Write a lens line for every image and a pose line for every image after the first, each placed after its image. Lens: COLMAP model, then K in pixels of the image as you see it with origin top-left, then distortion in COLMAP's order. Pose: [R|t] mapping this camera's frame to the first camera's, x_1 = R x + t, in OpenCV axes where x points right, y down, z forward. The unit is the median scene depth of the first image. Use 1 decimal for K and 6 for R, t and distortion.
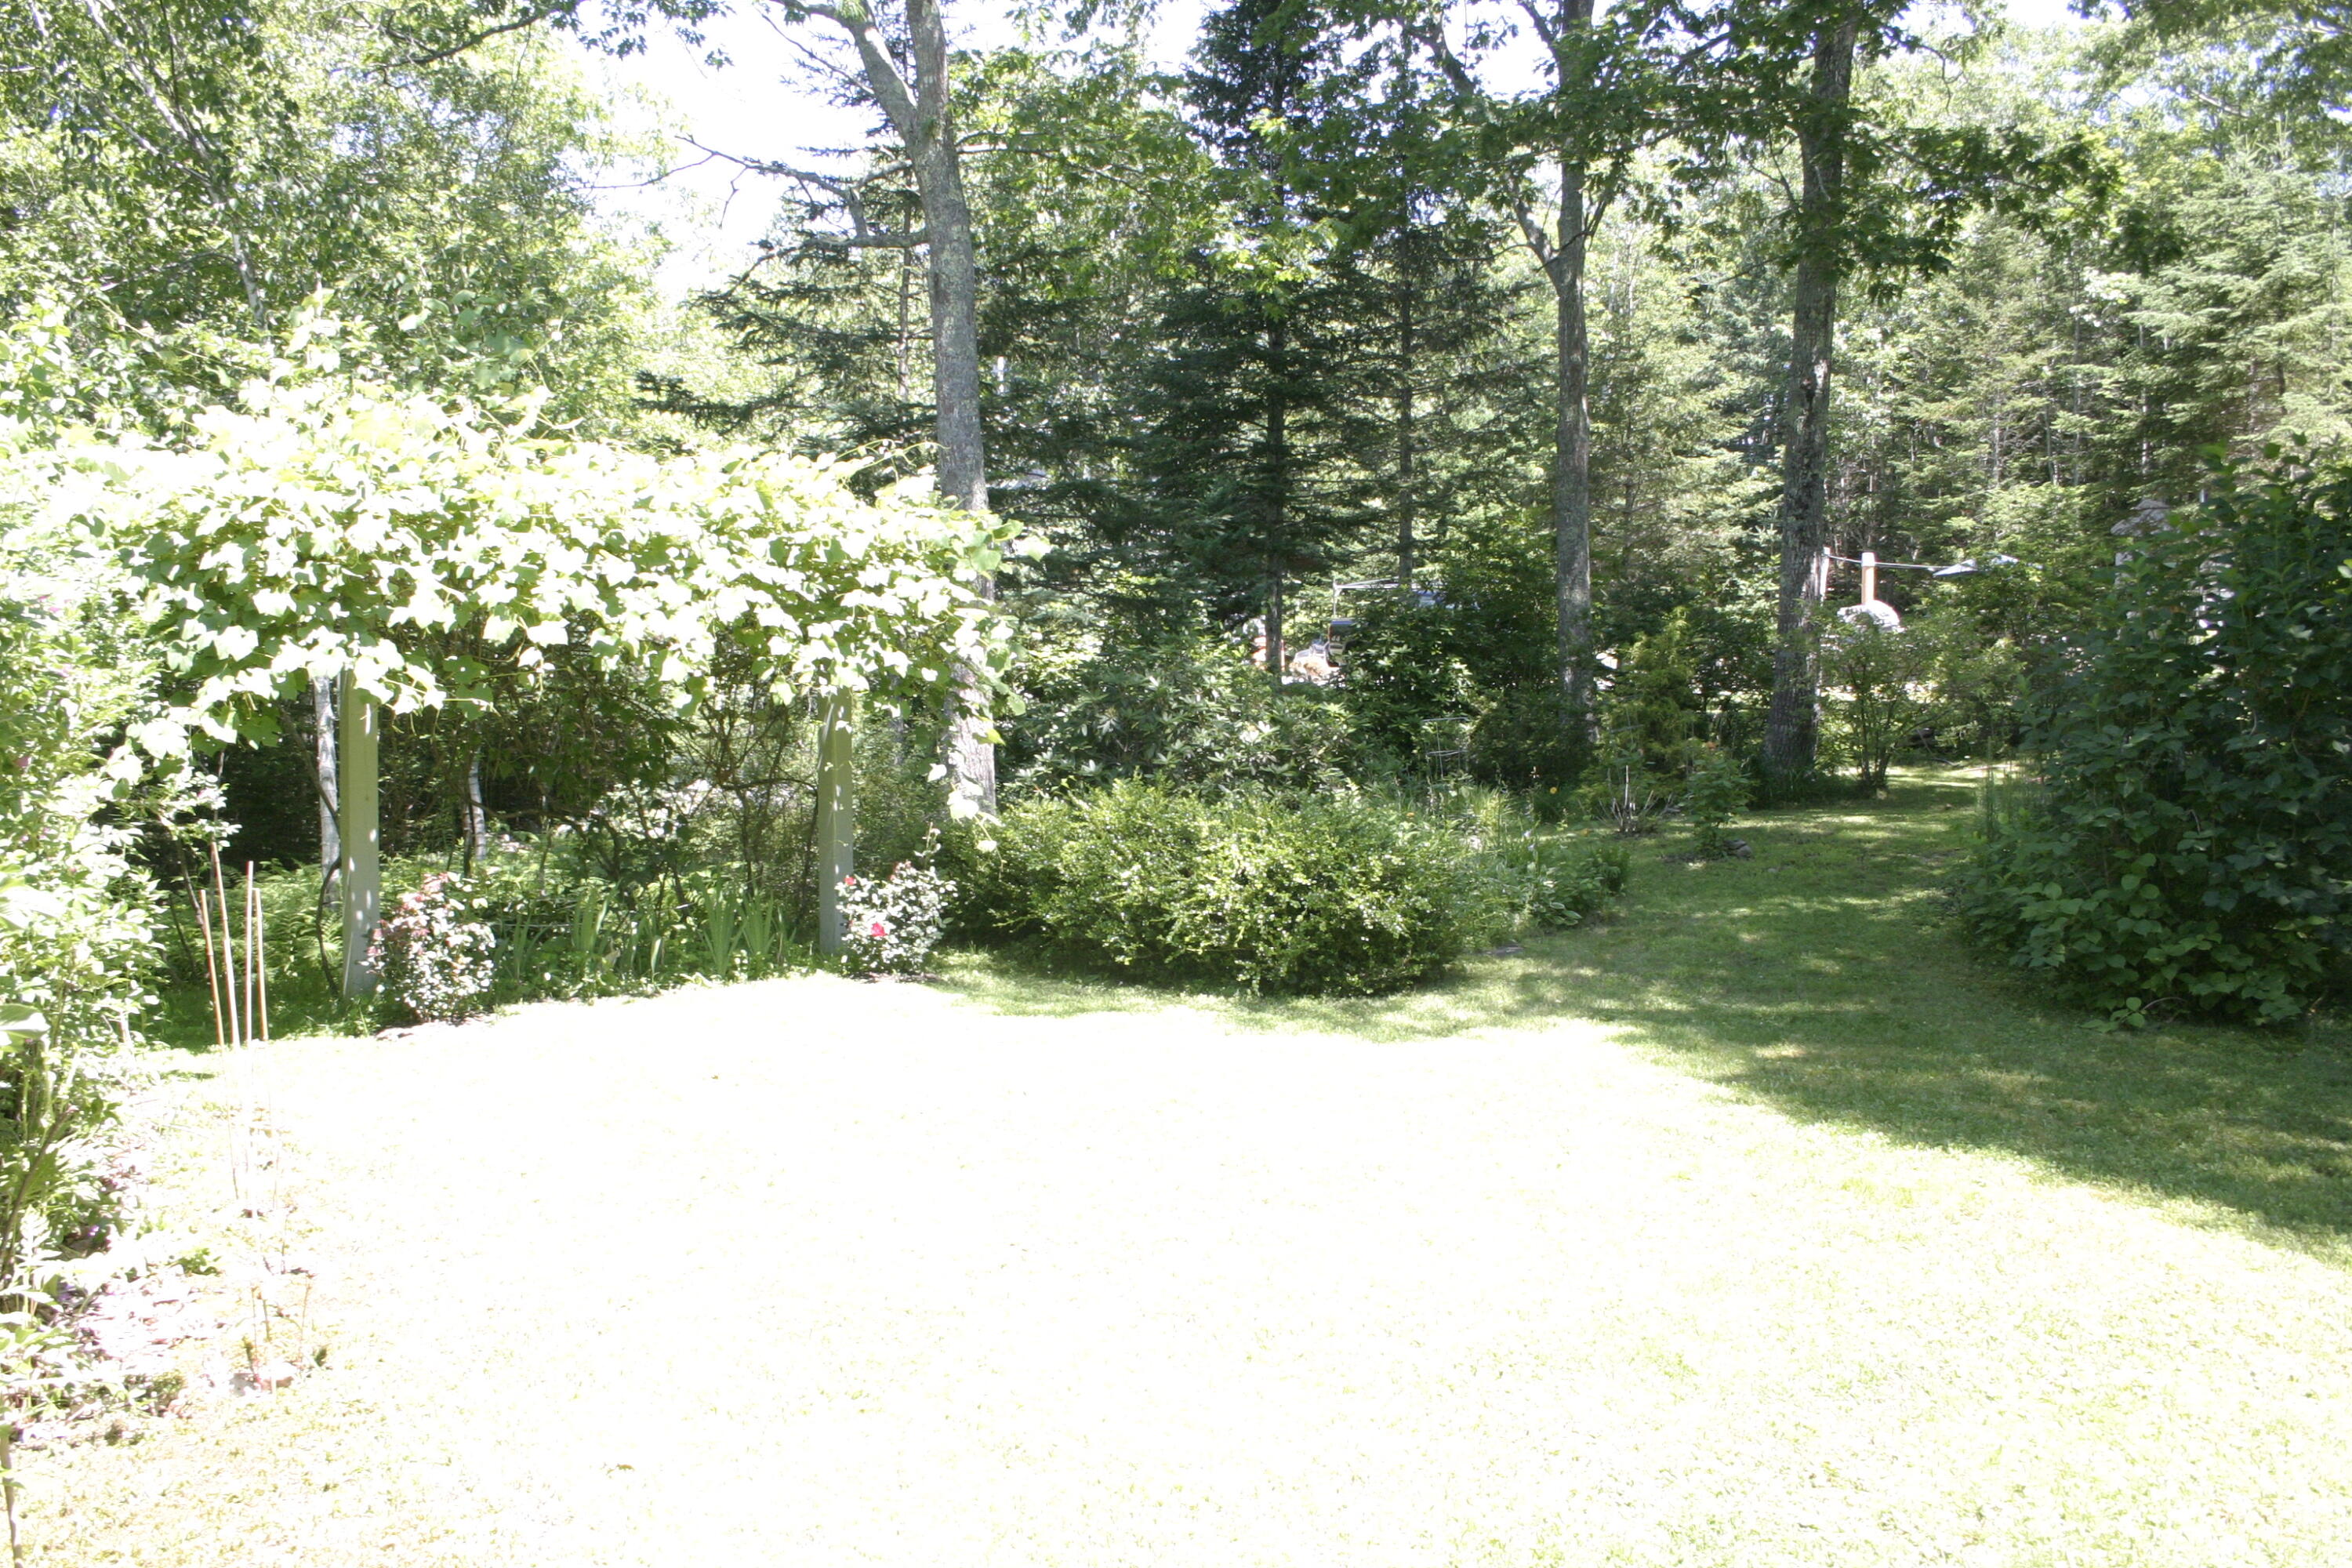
lens RADIAL K [[1934.0, 0, 1131.8], [0, 1934.0, 811.0], [0, 0, 1]] dist [-0.161629, 0.142787]
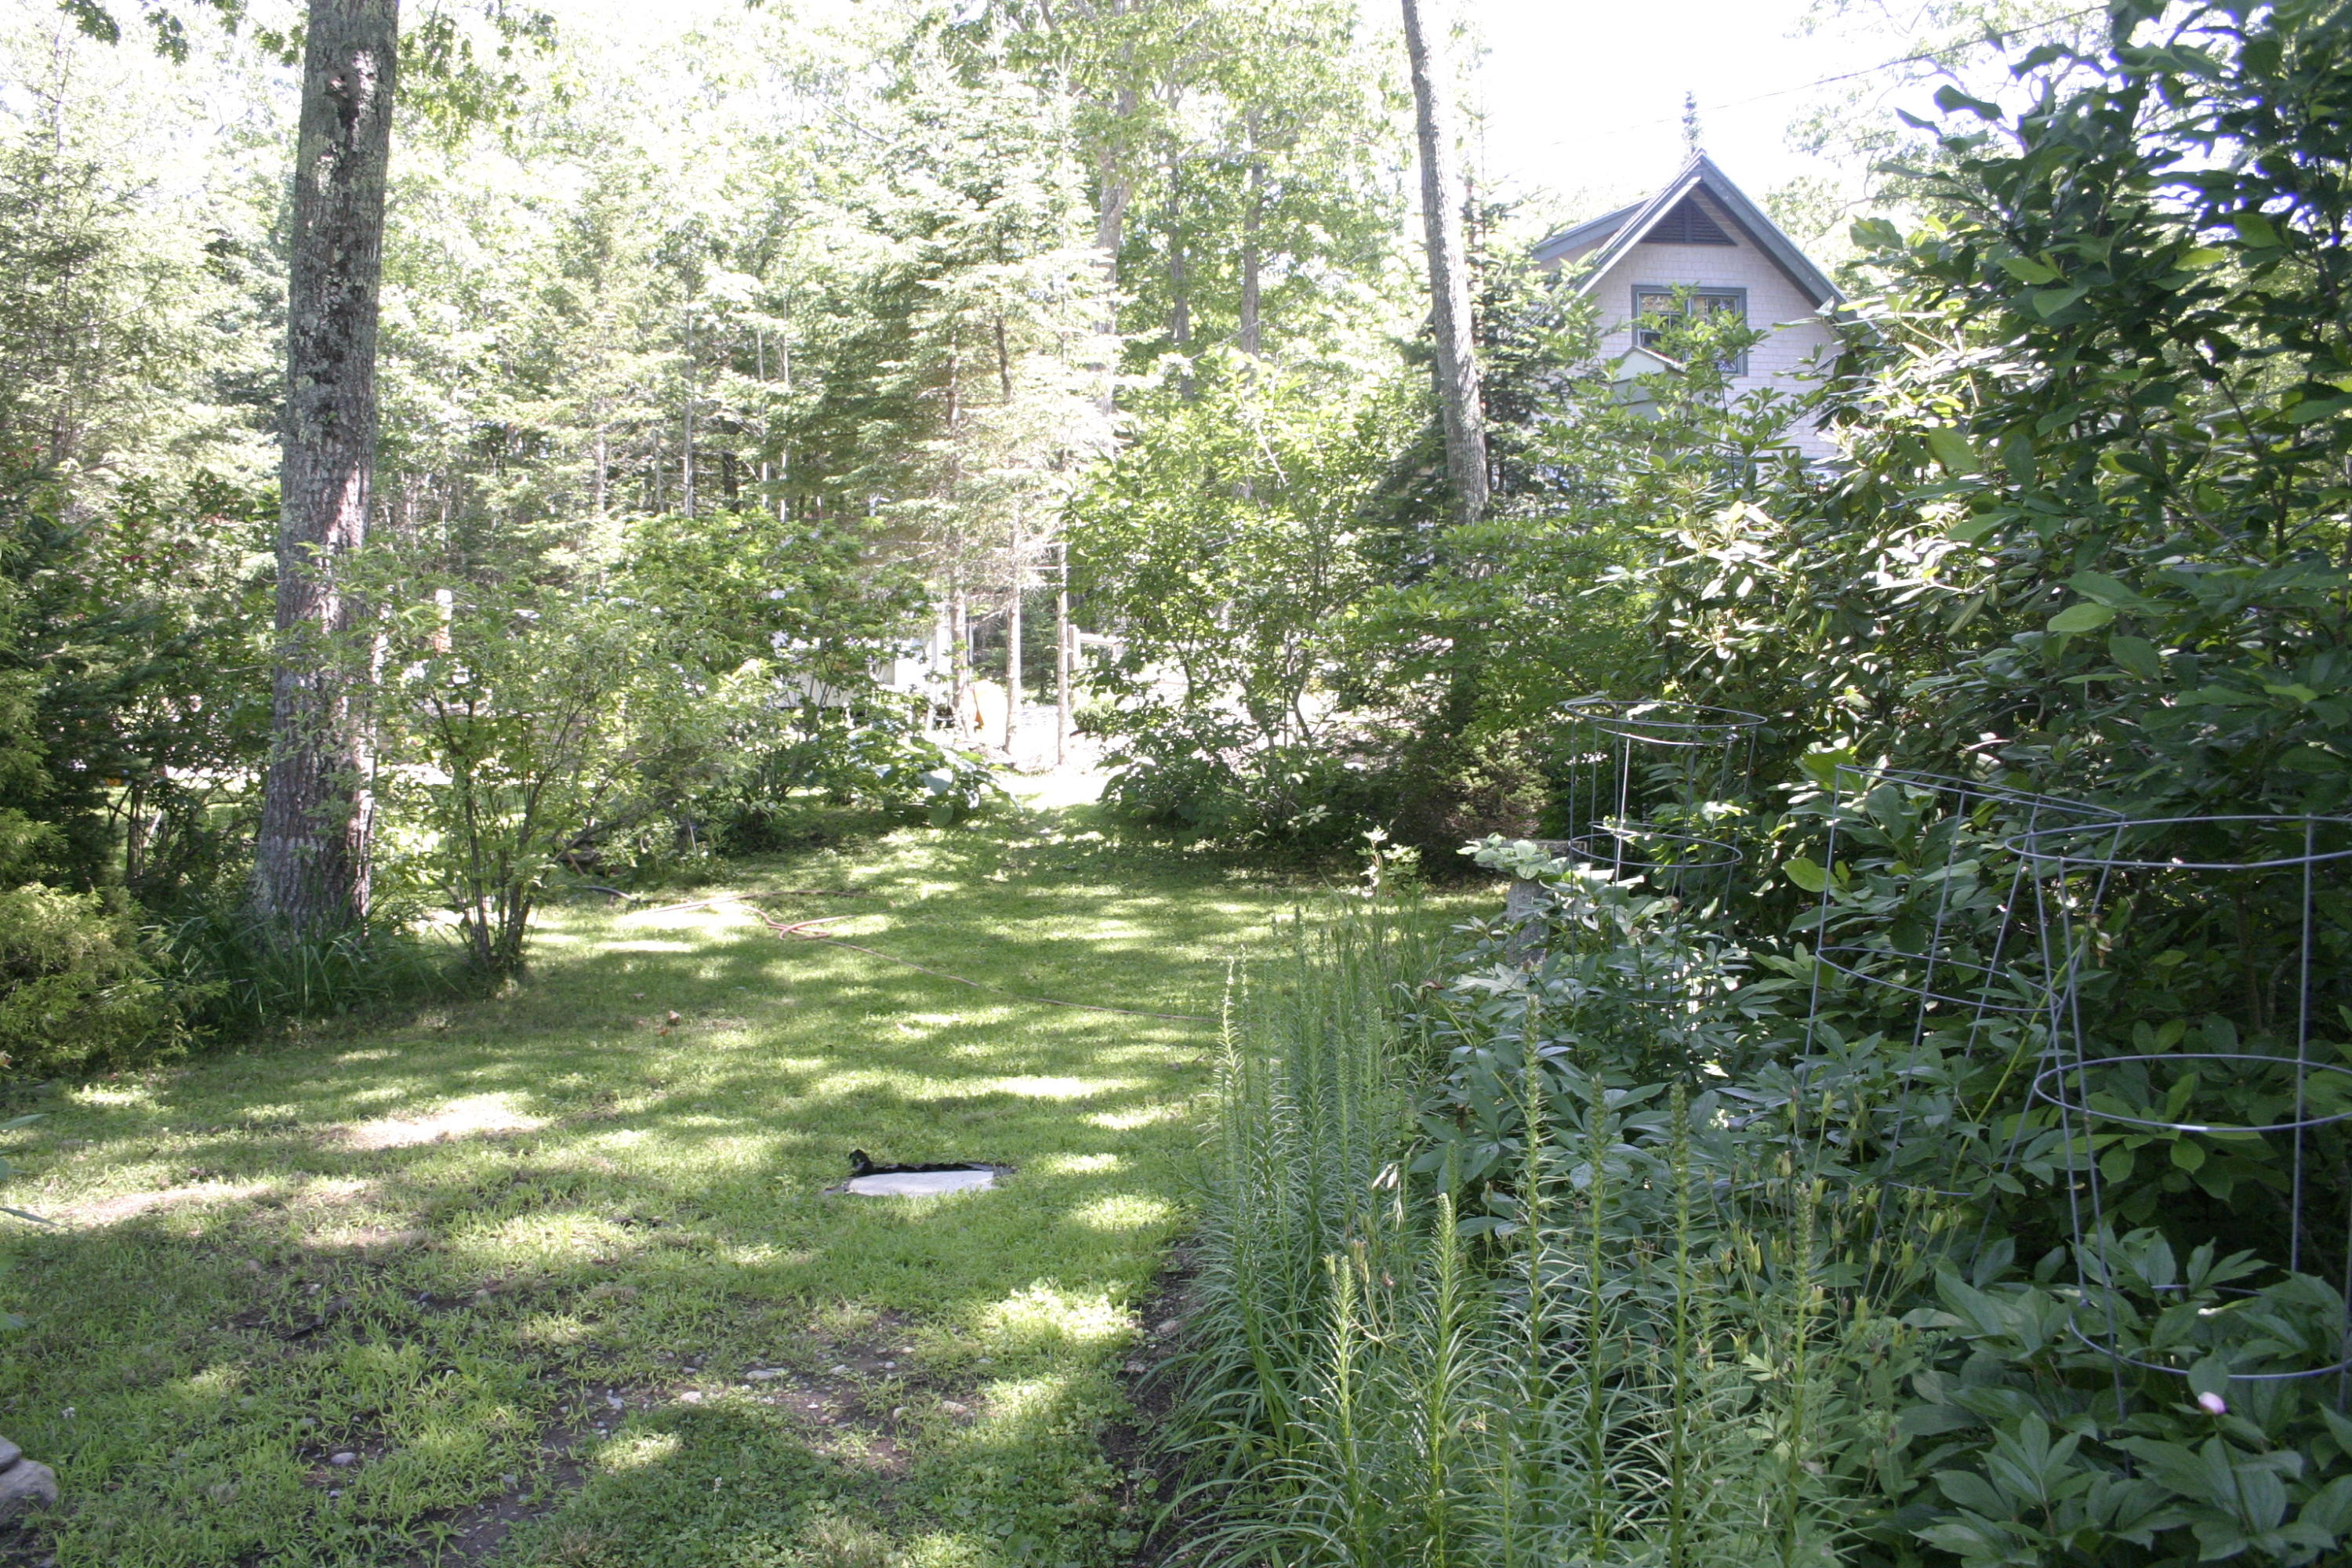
lens RADIAL K [[1934.0, 0, 1178.6], [0, 1934.0, 779.7], [0, 0, 1]] dist [-0.161629, 0.142787]
pose [[0.734561, -0.009746, 0.678473, 0.091253], [0.051238, 0.997839, -0.041141, -0.014997], [-0.676606, 0.064984, 0.733472, 0.248599]]
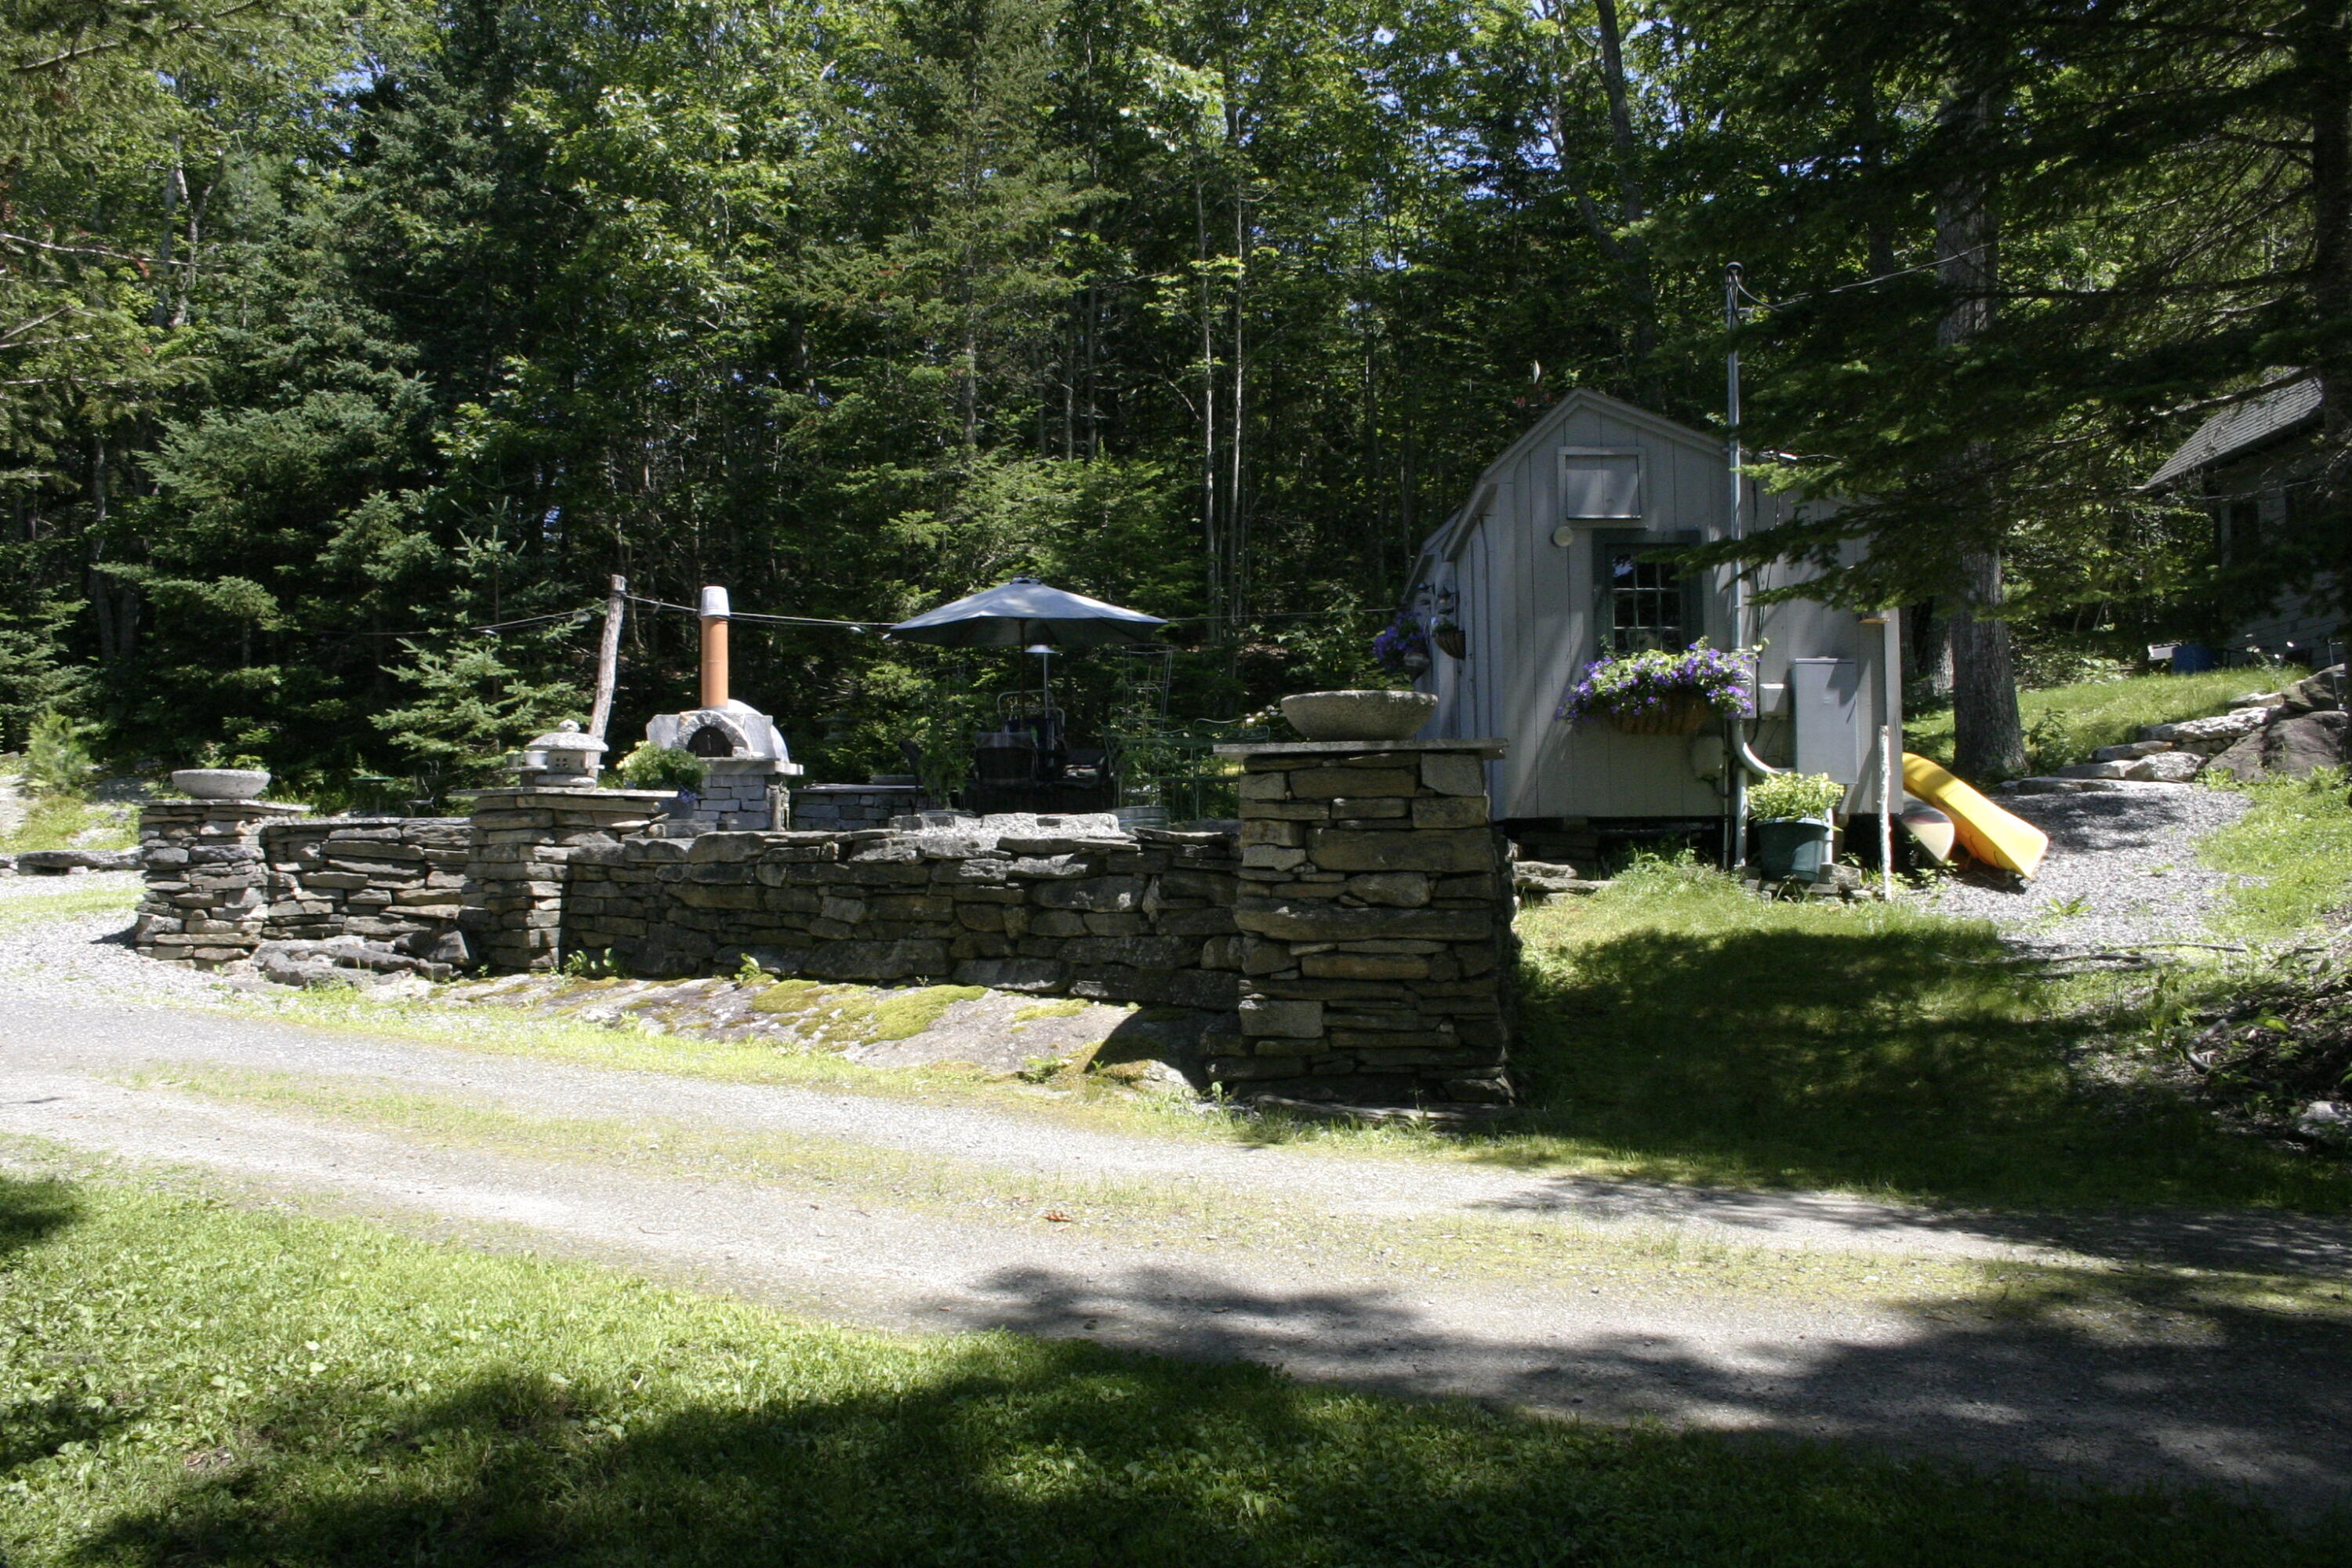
lens RADIAL K [[2066.3, 0, 1167.4], [0, 2066.3, 791.6], [0, 0, 1]] dist [-0.122361, -0.003021]
pose [[0.814978, 0.003370, 0.579481, 0.203035], [0.048436, 0.996088, -0.073912, -0.050744], [-0.577463, 0.088305, 0.811627, 0.564815]]
